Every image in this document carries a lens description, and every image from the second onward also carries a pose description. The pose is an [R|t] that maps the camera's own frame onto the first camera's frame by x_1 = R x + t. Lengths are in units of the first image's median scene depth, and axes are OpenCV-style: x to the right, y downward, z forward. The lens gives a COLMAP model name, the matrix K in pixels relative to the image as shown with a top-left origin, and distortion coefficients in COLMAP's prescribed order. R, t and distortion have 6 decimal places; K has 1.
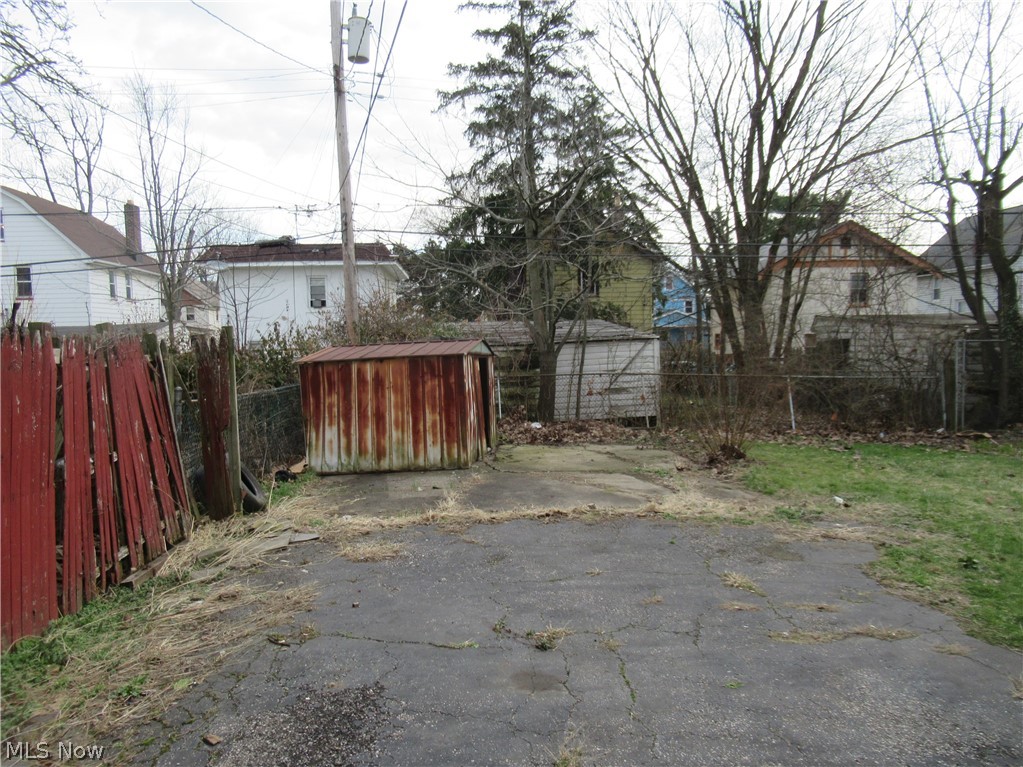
lens RADIAL K [[770.9, 0, 508.4], [0, 770.9, 381.7], [0, 0, 1]] dist [-0.006387, 0.002113]
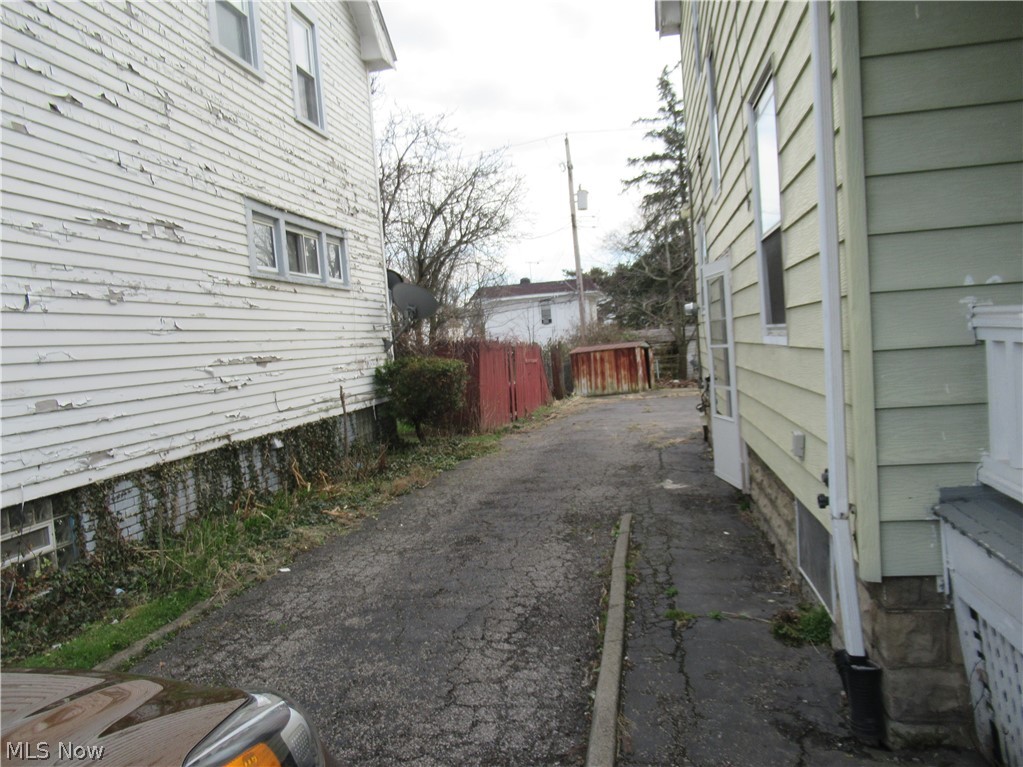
lens RADIAL K [[770.9, 0, 509.2], [0, 770.9, 382.5], [0, 0, 1]] dist [-0.006387, 0.002113]
pose [[0.968169, -0.037308, -0.247503, 0.126063], [0.036882, 0.999299, -0.006359, 0.063378], [0.247566, -0.002972, 0.968866, -1.204862]]
